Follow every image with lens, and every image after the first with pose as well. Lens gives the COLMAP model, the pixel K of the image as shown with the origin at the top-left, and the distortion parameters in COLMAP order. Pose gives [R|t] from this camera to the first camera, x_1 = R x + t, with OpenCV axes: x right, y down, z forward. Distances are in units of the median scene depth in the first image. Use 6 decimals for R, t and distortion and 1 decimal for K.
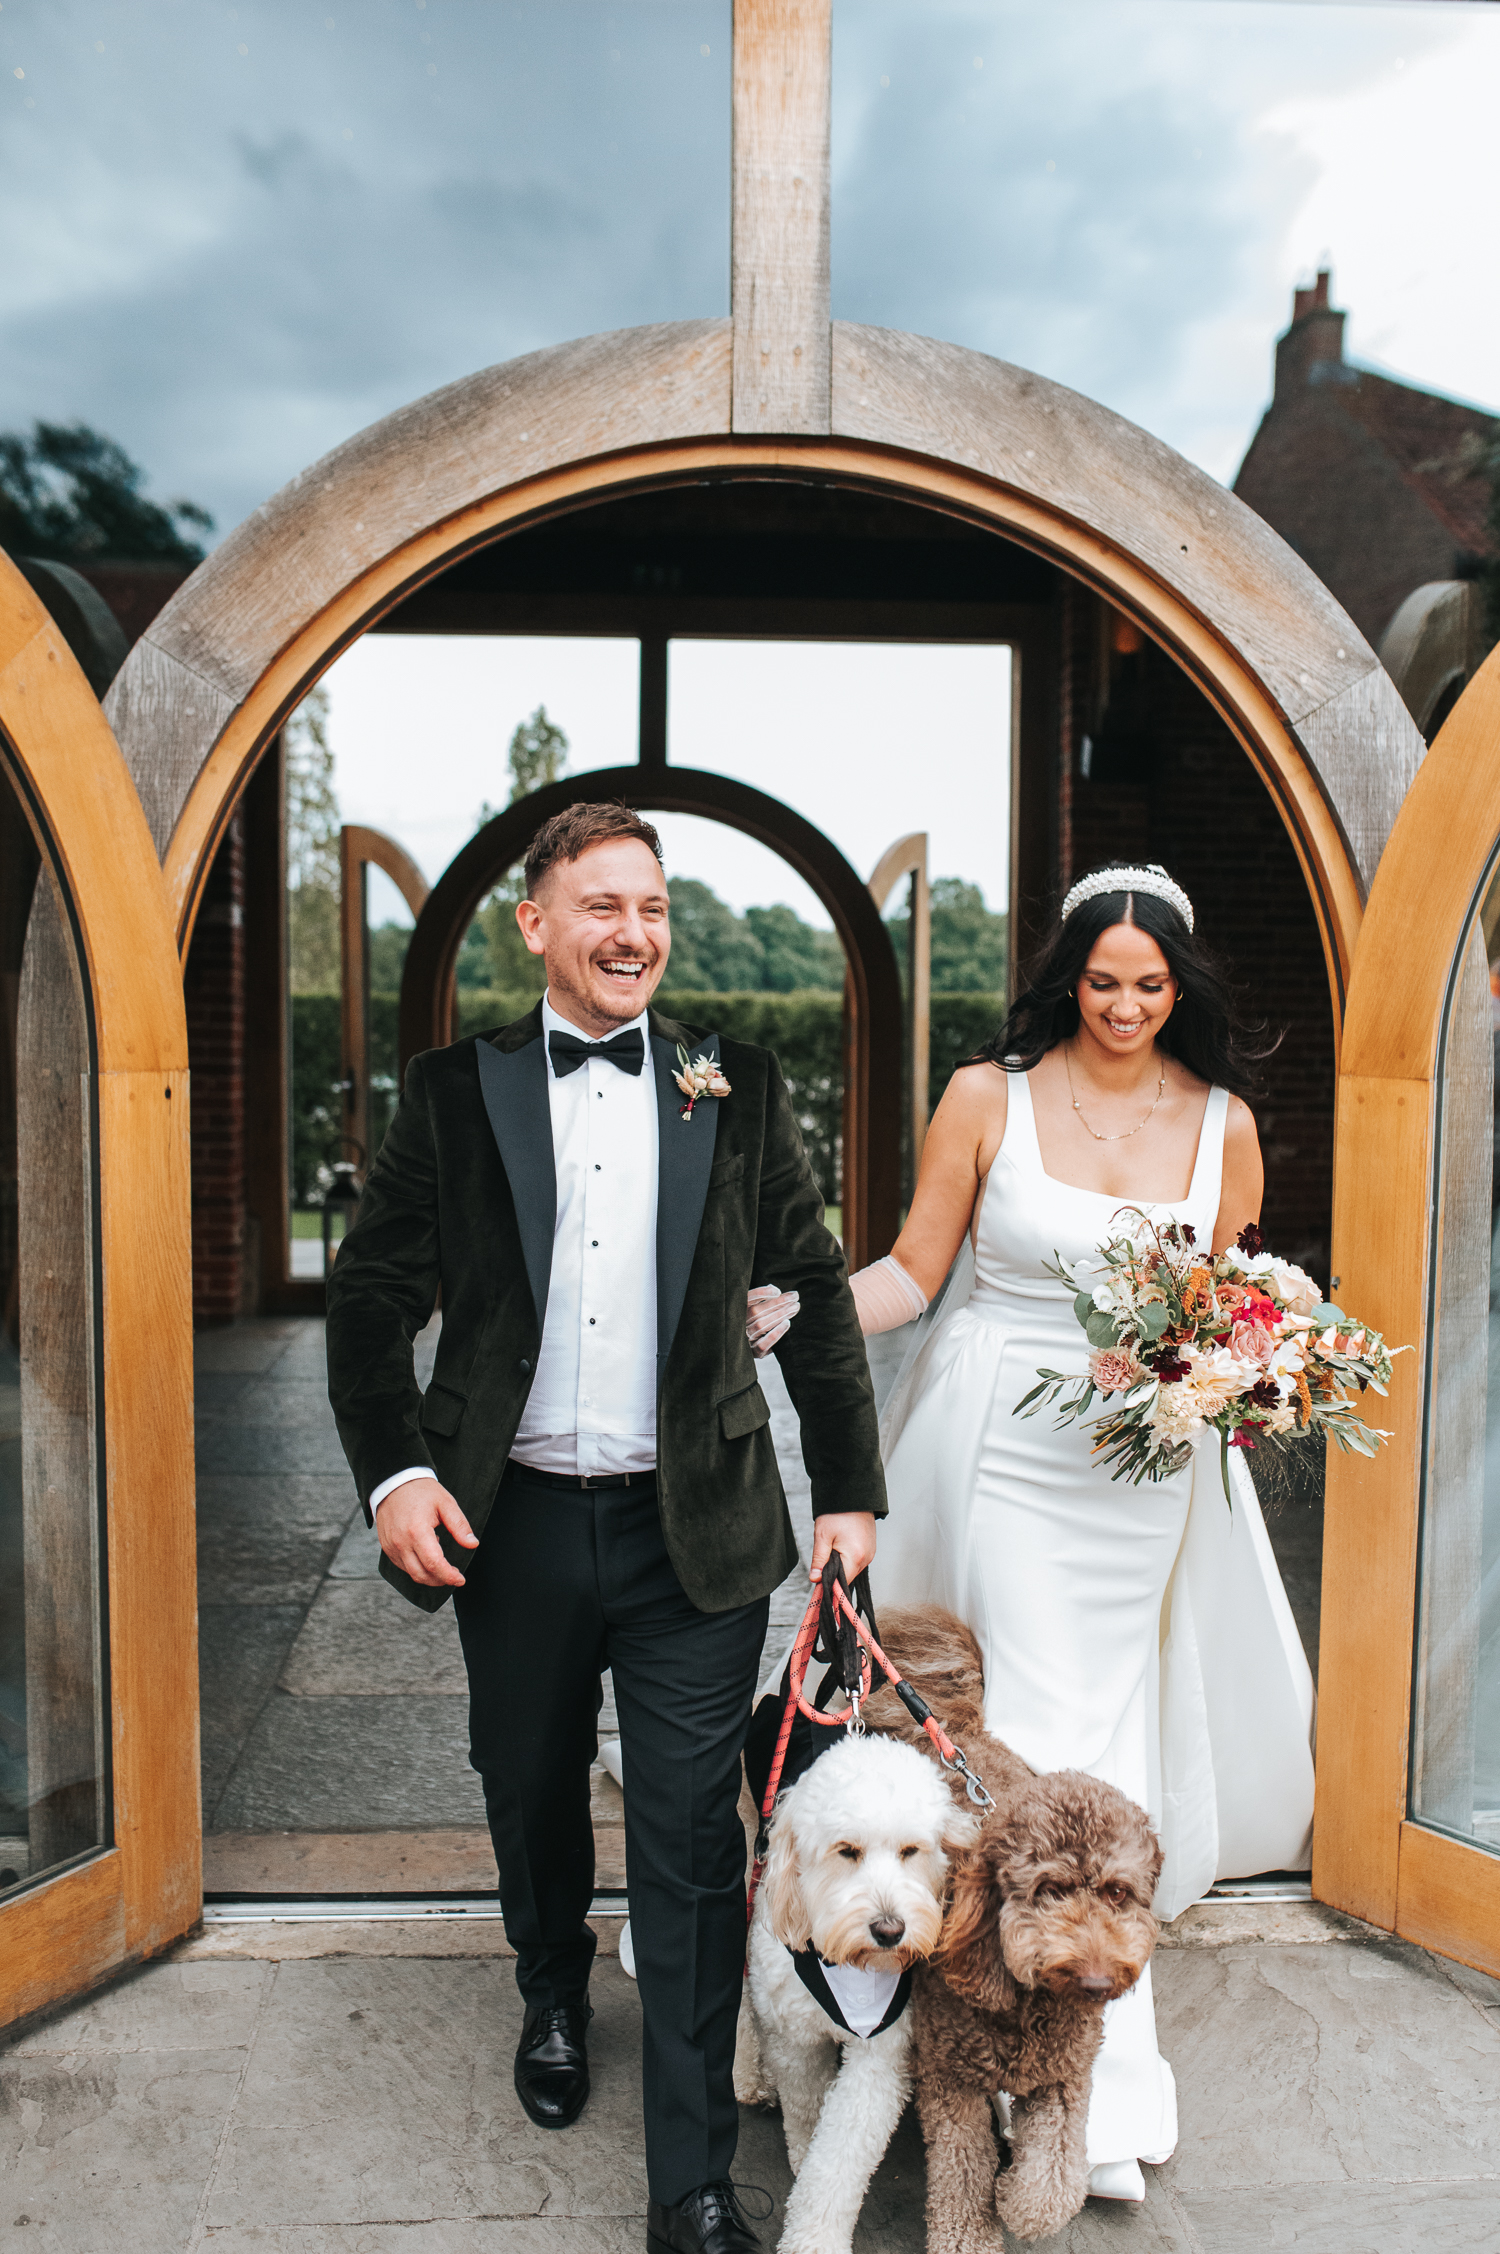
lens RADIAL K [[2281.9, 0, 741.7], [0, 2281.9, 1124.9], [0, 0, 1]] dist [-0.041142, 0.000000]
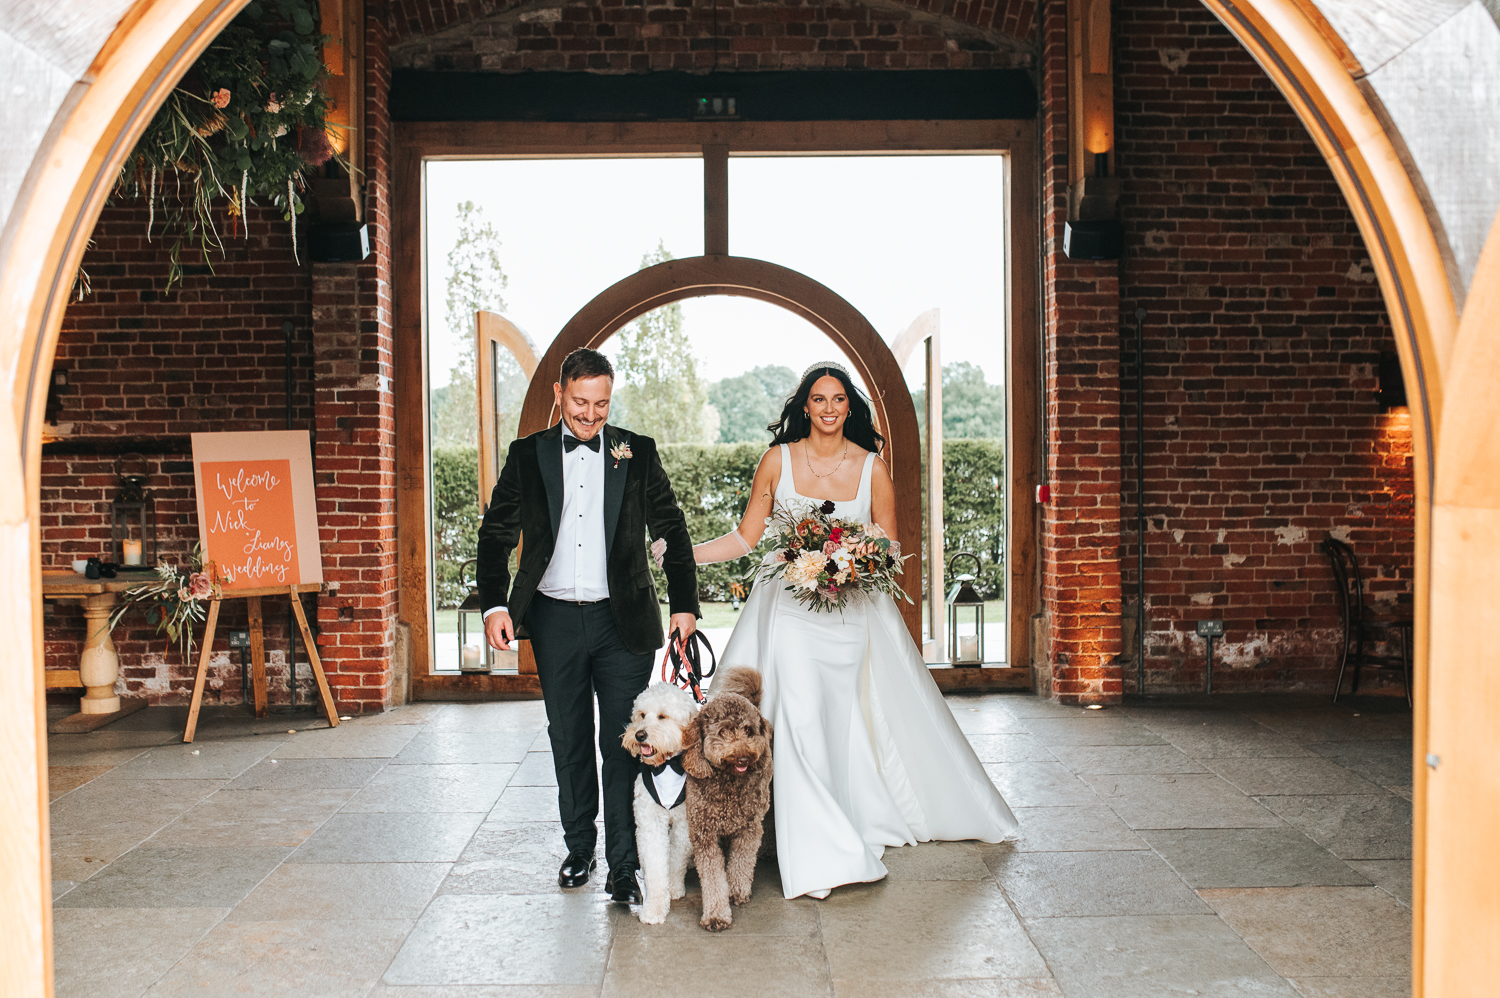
lens RADIAL K [[1518.5, 0, 759.7], [0, 1518.5, 500.8], [0, 0, 1]] dist [-0.041142, 0.000000]
pose [[0.998964, -0.016754, -0.042303, 0.018107], [0.015853, 0.999642, -0.021555, -0.006375], [0.042649, 0.020862, 0.998872, 0.180809]]
